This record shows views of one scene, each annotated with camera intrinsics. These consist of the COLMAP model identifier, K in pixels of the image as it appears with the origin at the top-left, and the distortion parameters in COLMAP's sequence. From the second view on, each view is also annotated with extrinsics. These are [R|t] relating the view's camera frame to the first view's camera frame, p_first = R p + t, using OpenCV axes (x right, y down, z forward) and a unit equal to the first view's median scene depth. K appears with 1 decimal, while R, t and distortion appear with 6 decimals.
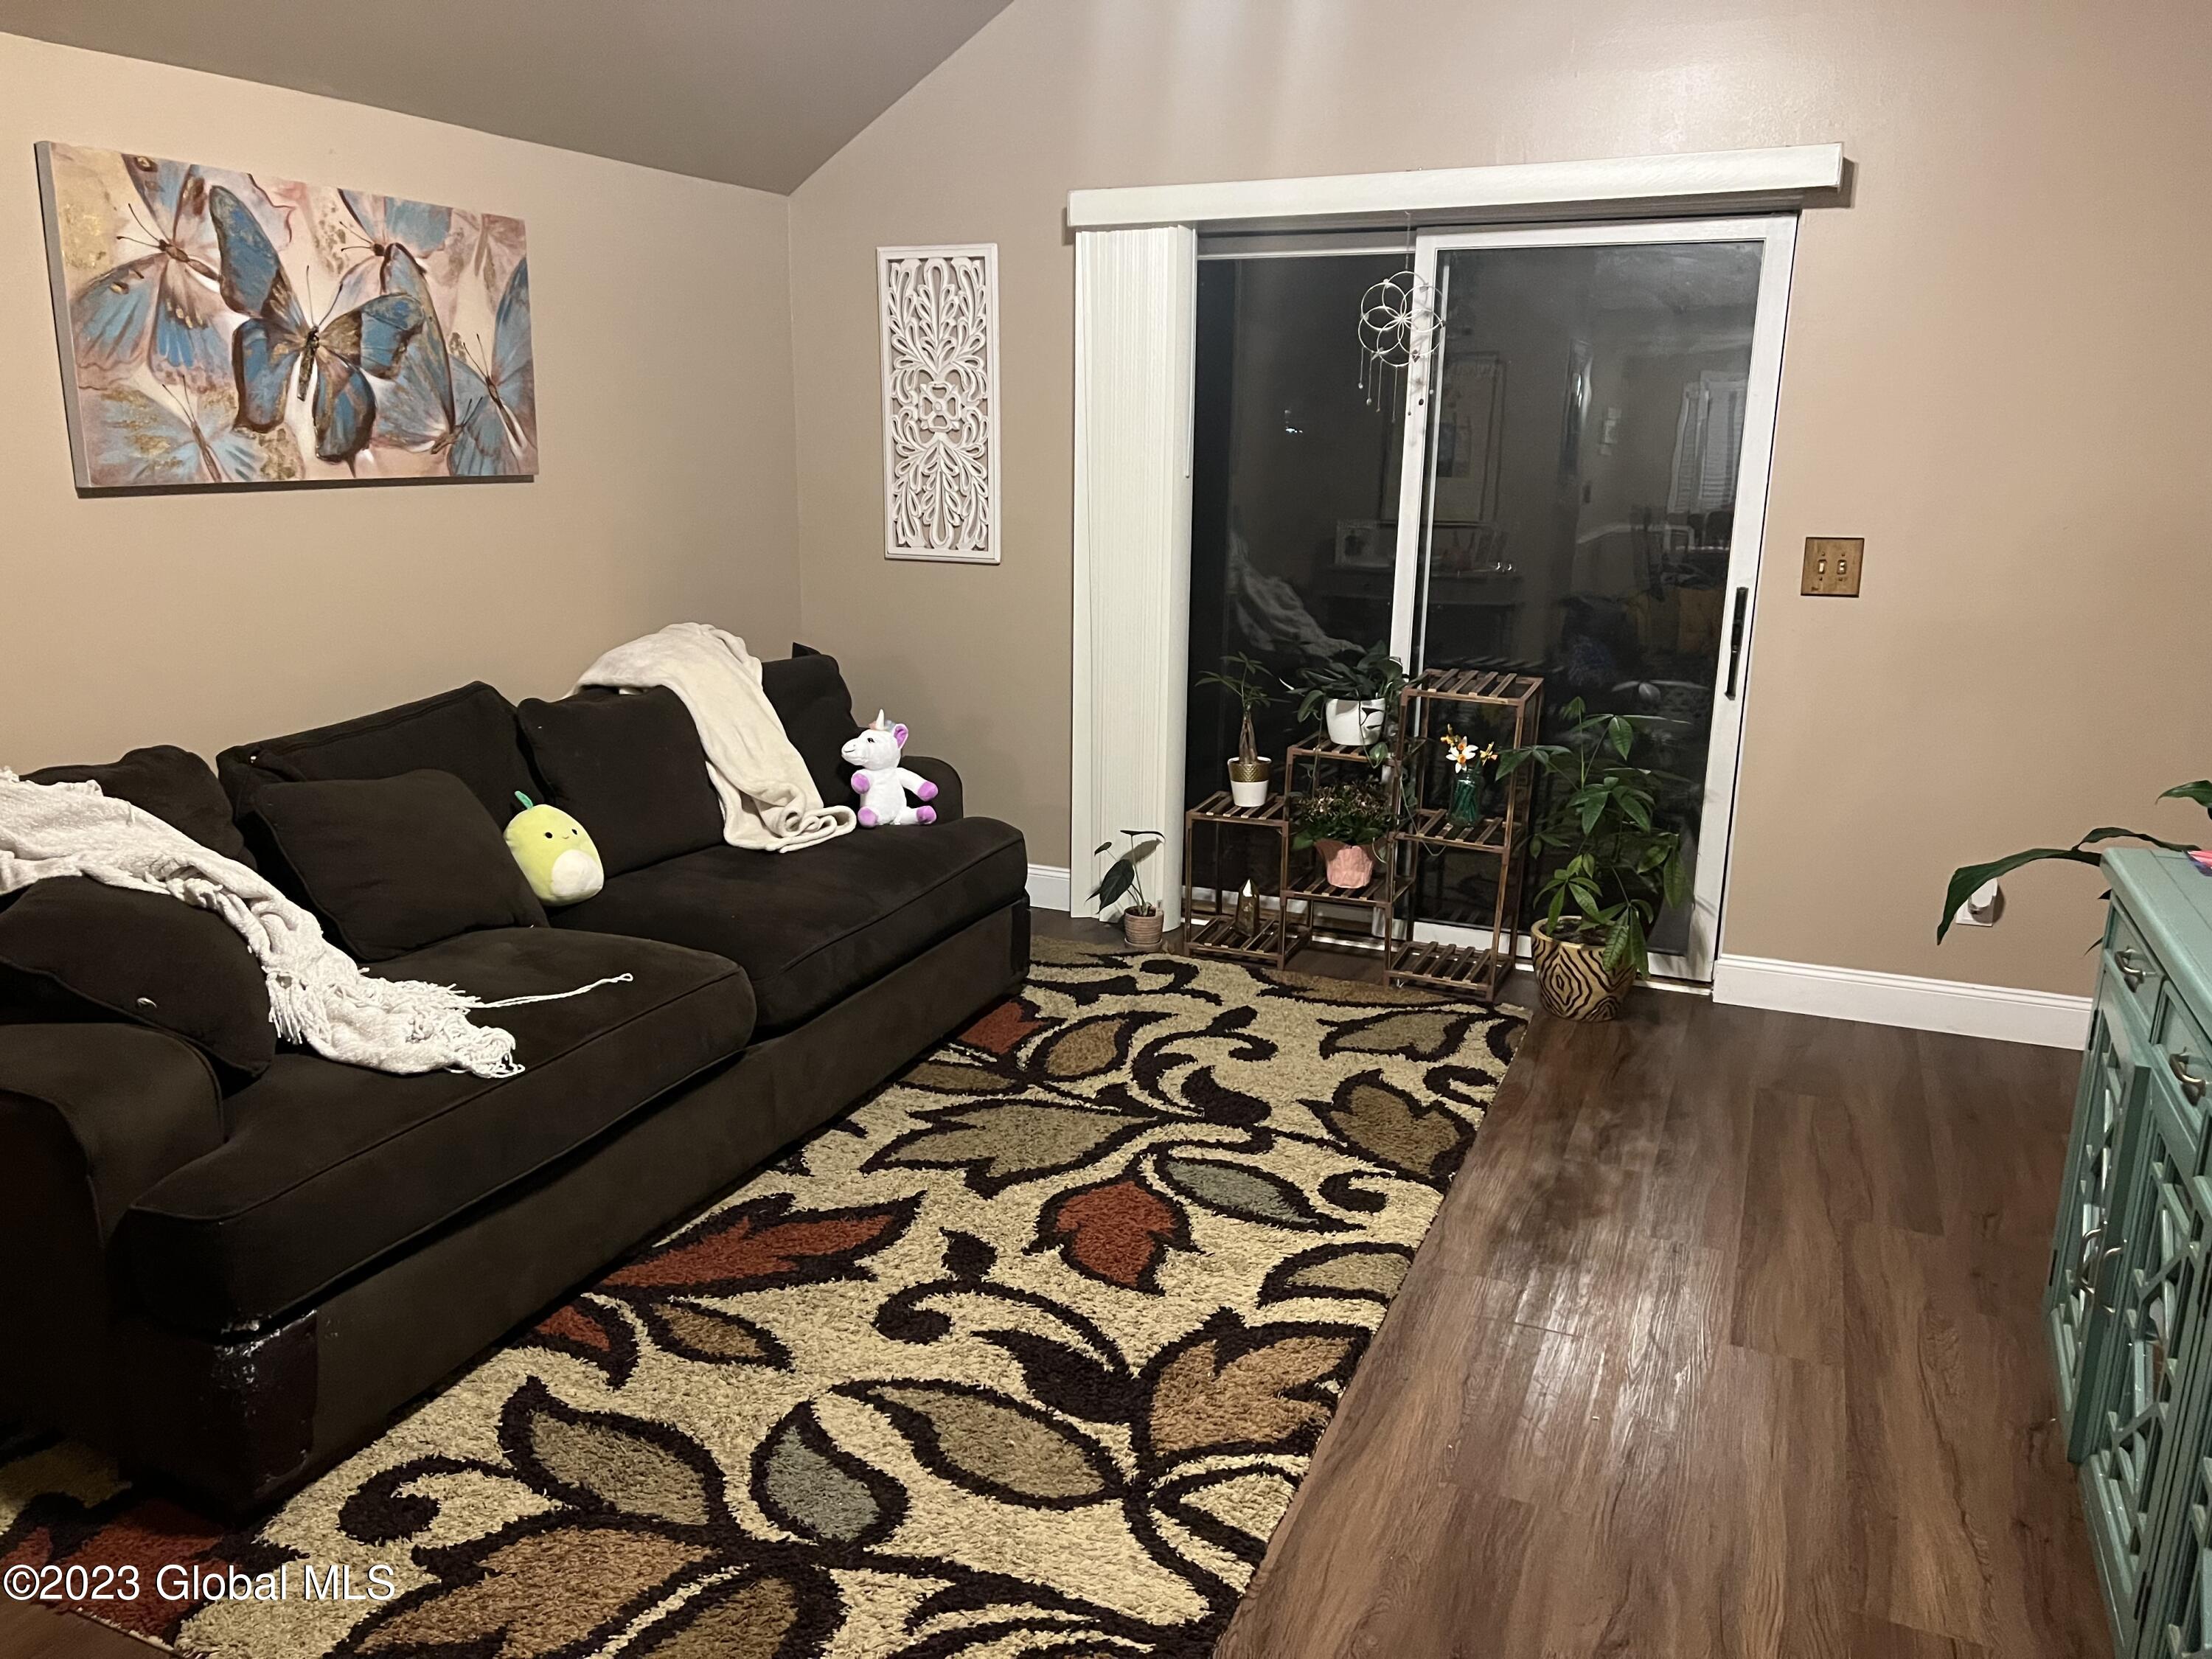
lens RADIAL K [[1653.3, 0, 1113.3], [0, 1653.3, 838.5], [0, 0, 1]] dist [0.060349, -0.067137]
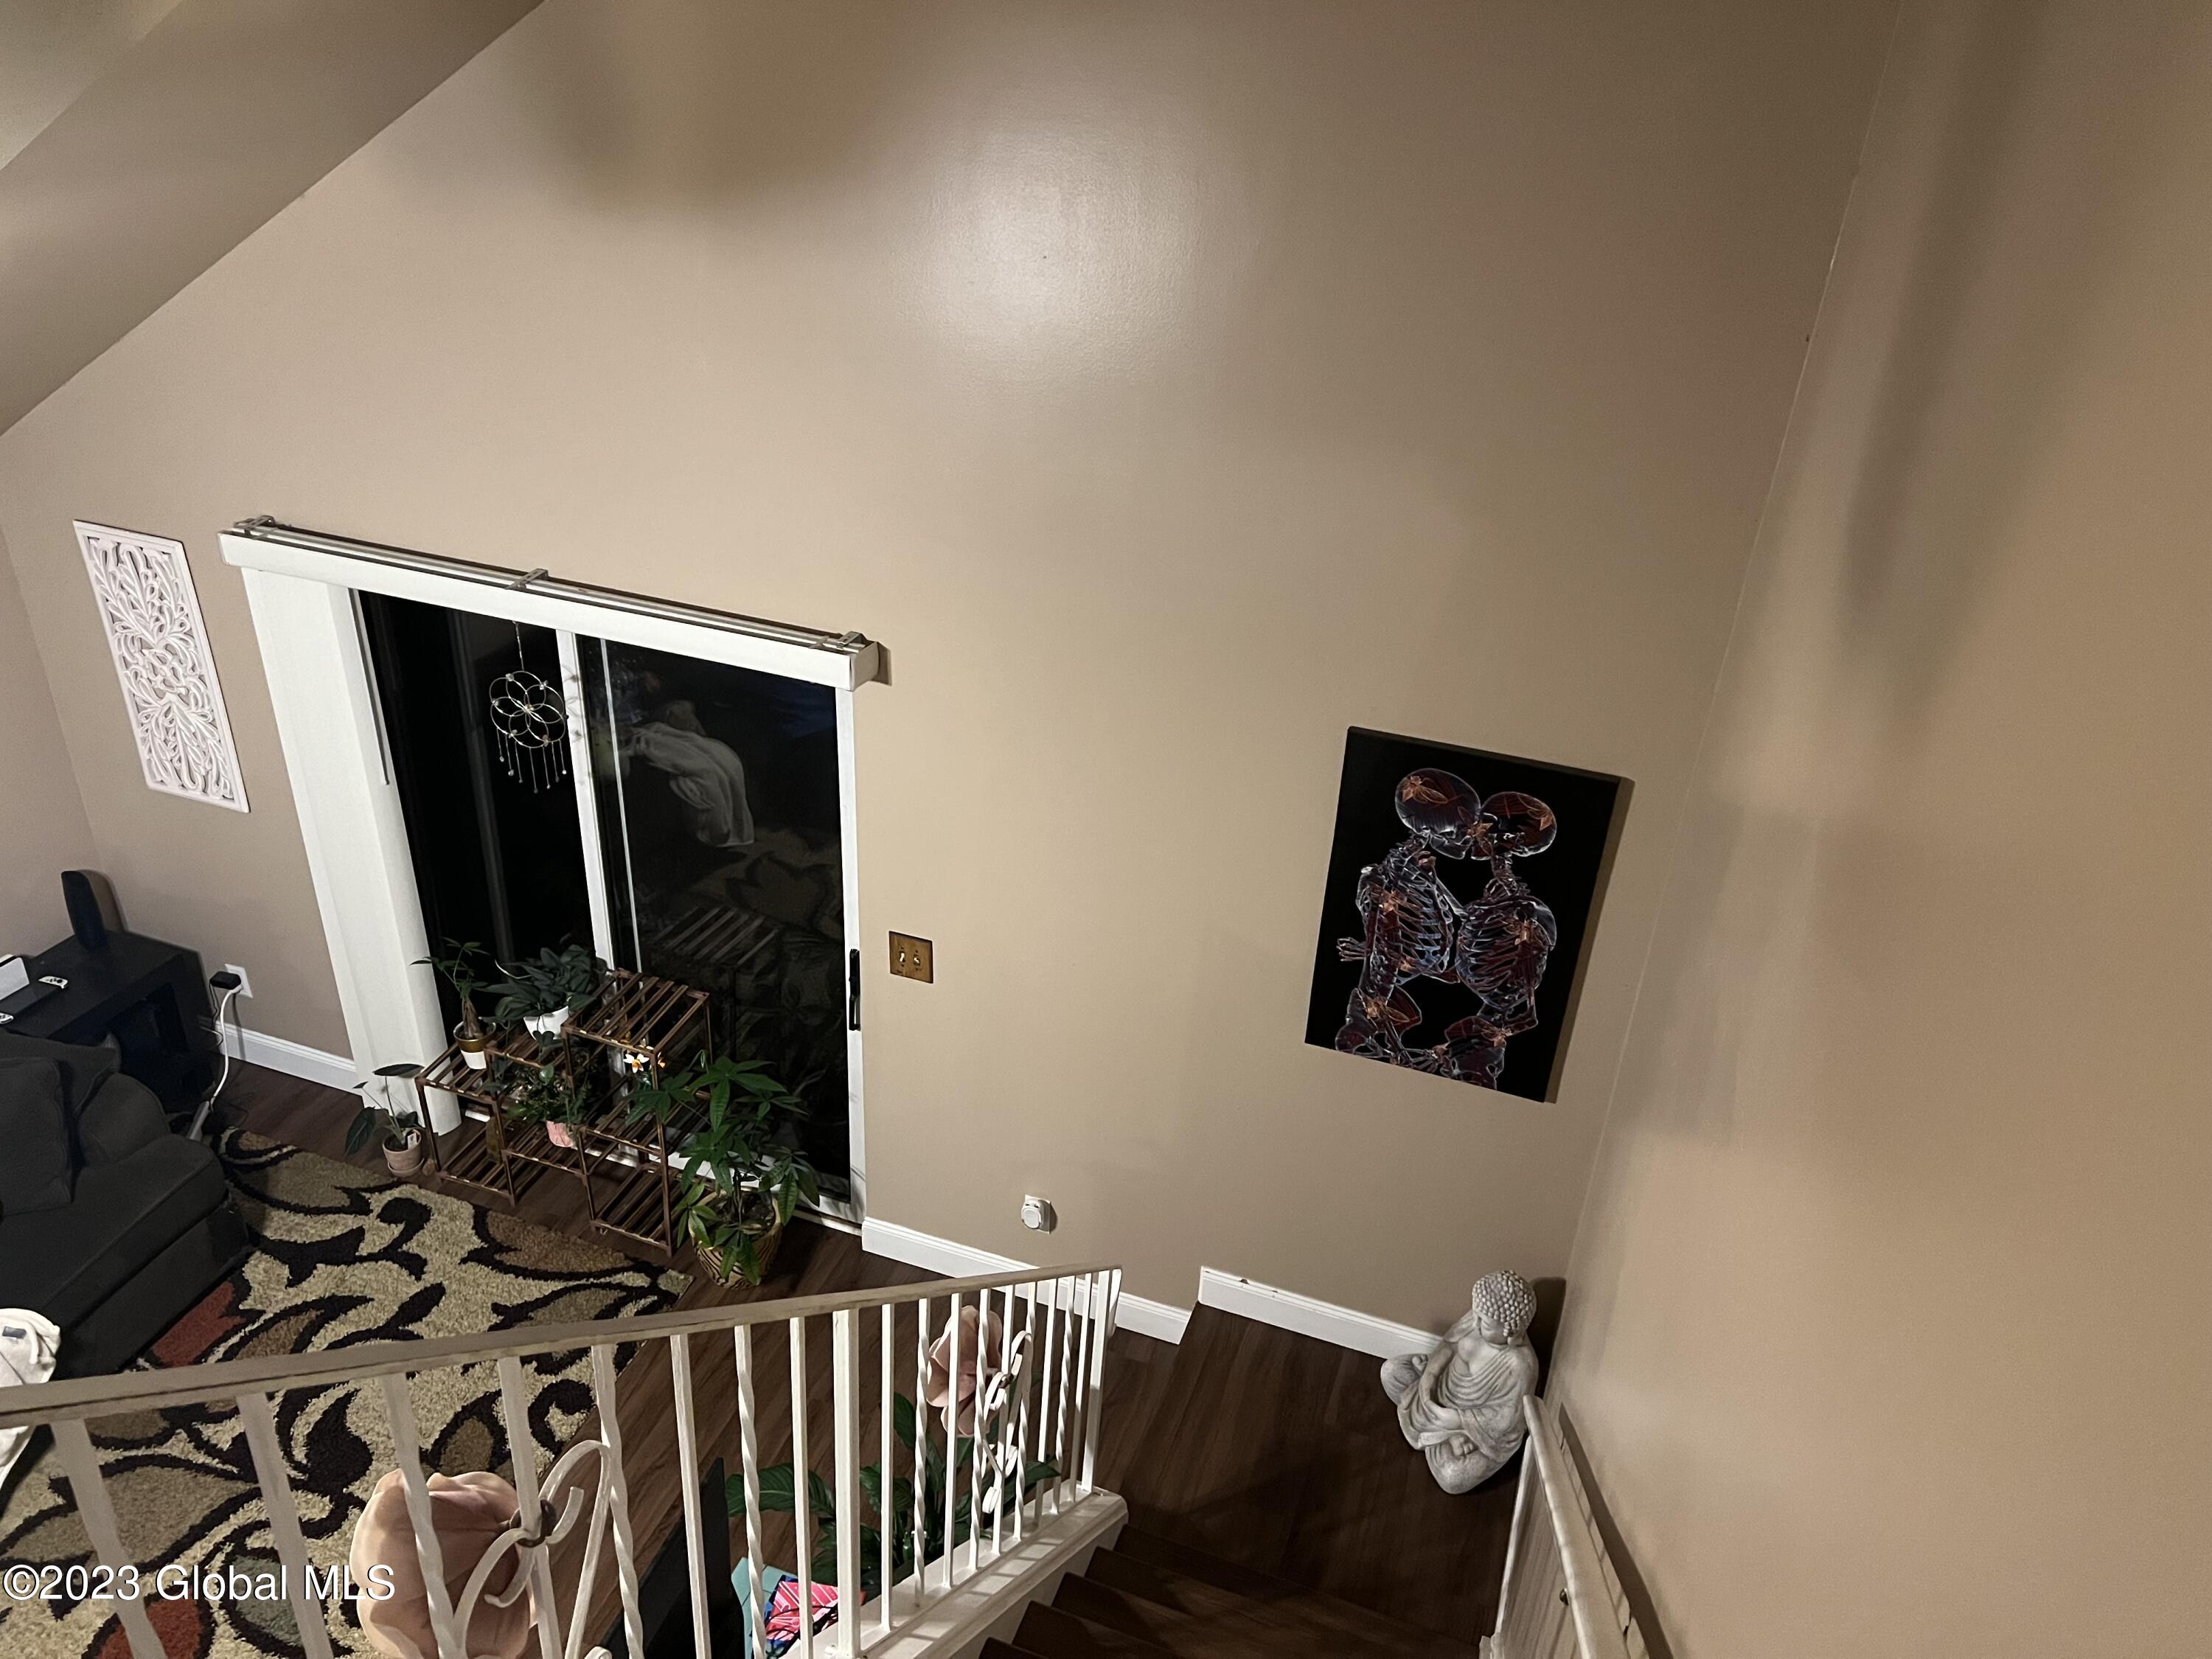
lens RADIAL K [[1653.3, 0, 1110.5], [0, 1653.3, 840.1], [0, 0, 1]] dist [0.060349, -0.067137]
pose [[0.996639, -0.000182, 0.081924, 0.421374], [-0.021664, 0.963815, 0.265690, -0.481525], [-0.079007, -0.266571, 0.960571, -0.067267]]
